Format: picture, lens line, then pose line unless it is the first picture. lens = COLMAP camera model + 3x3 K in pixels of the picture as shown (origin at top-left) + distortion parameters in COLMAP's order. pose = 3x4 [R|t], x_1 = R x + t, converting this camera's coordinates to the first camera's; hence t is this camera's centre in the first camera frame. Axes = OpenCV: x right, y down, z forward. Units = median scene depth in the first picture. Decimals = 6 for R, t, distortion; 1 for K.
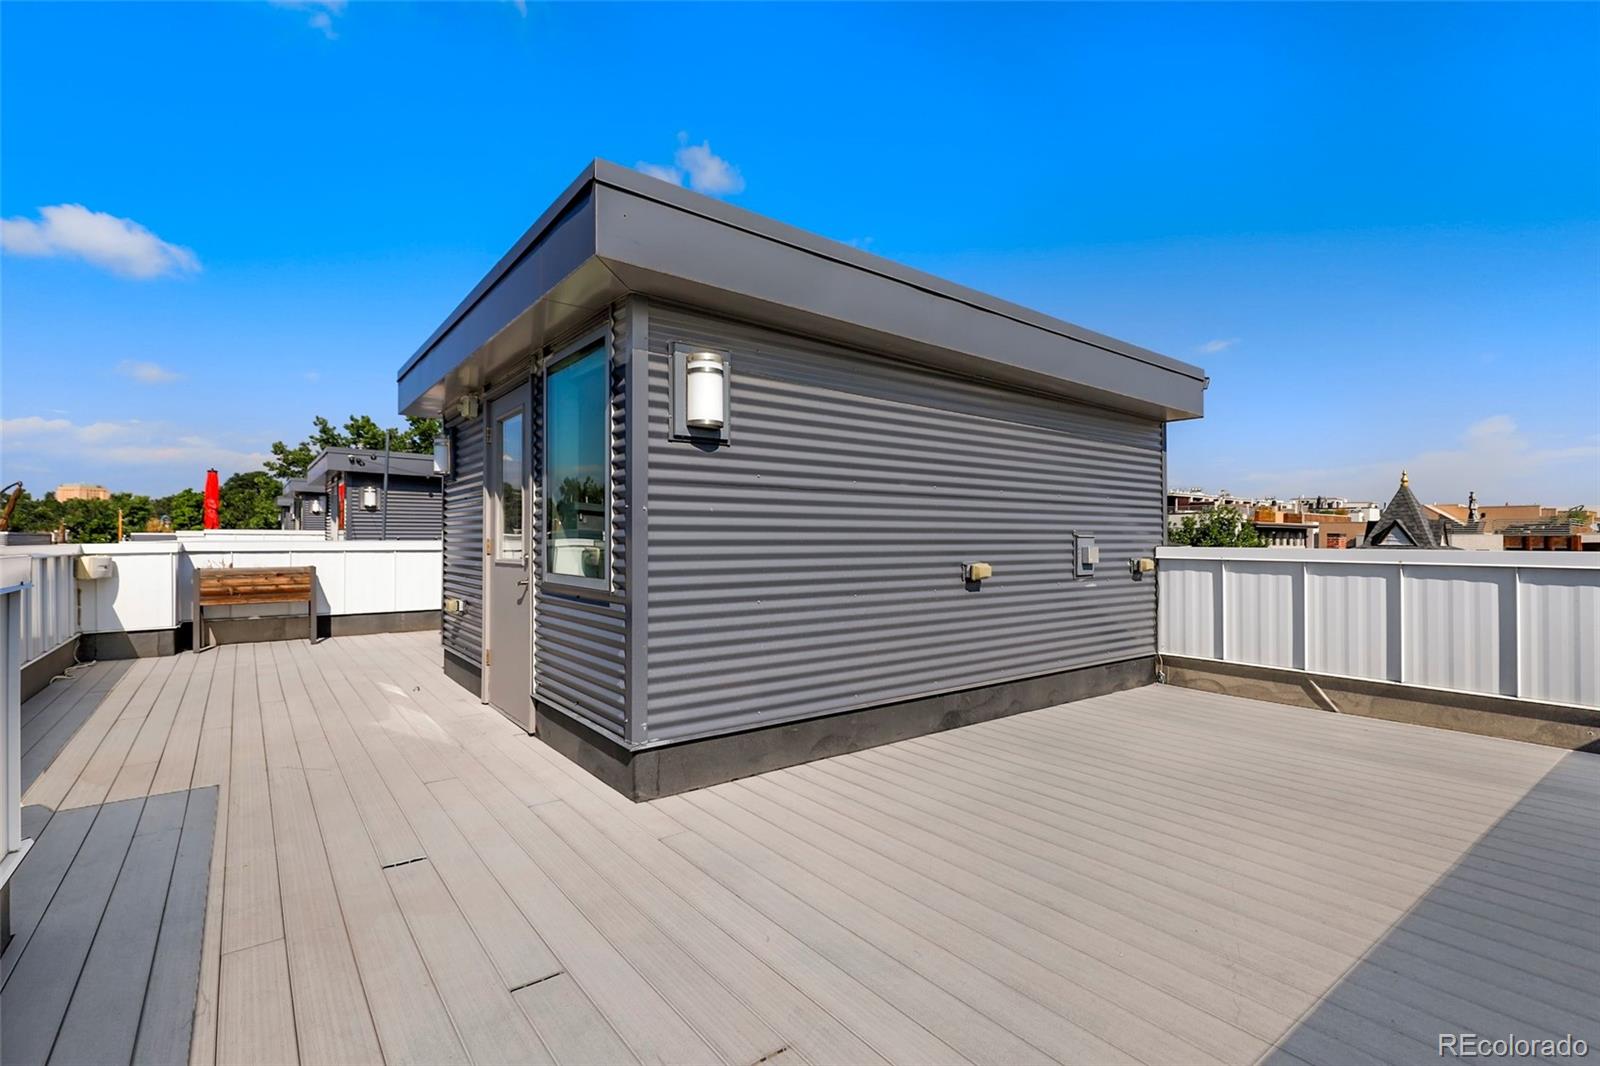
lens RADIAL K [[733.0, 0, 788.5], [0, 733.0, 530.7], [0, 0, 1]] dist [0.000421, 0.000131]
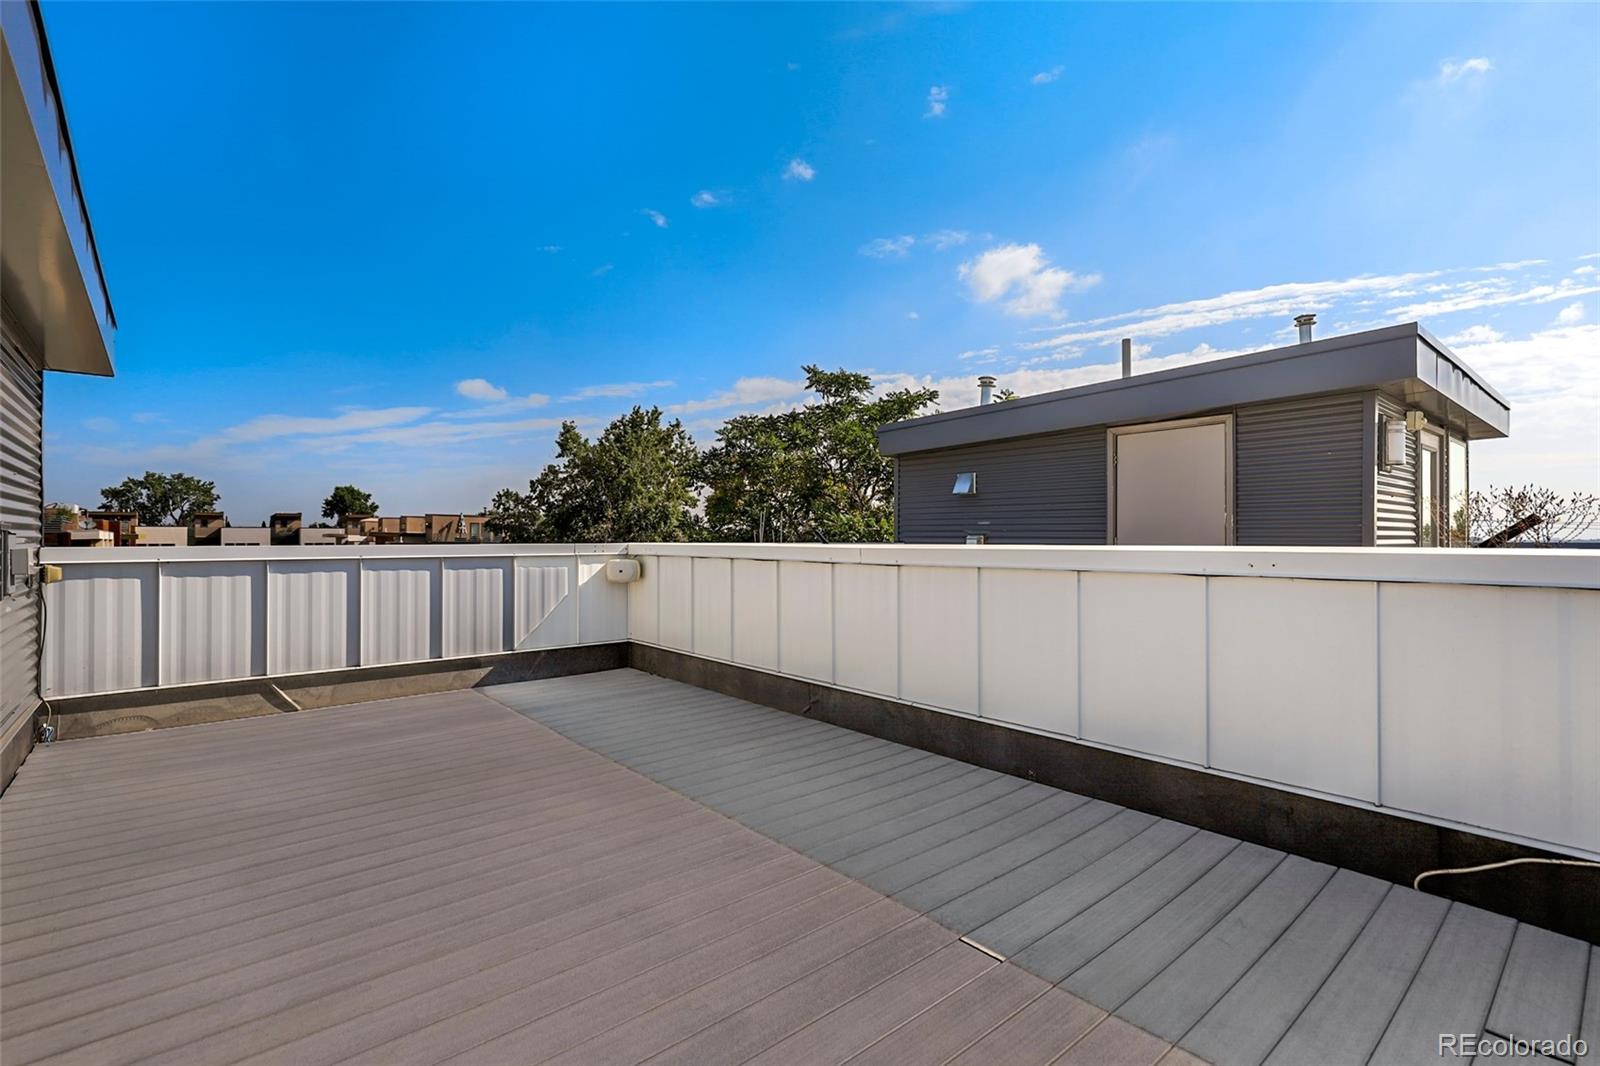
lens RADIAL K [[733.0, 0, 809.1], [0, 733.0, 538.3], [0, 0, 1]] dist [0.000421, 0.000131]
pose [[-0.060302, -0.006984, 0.998156, -0.300012], [-0.007739, 0.999949, 0.006529, 0.002376], [-0.998150, -0.007331, -0.060353, 0.392114]]
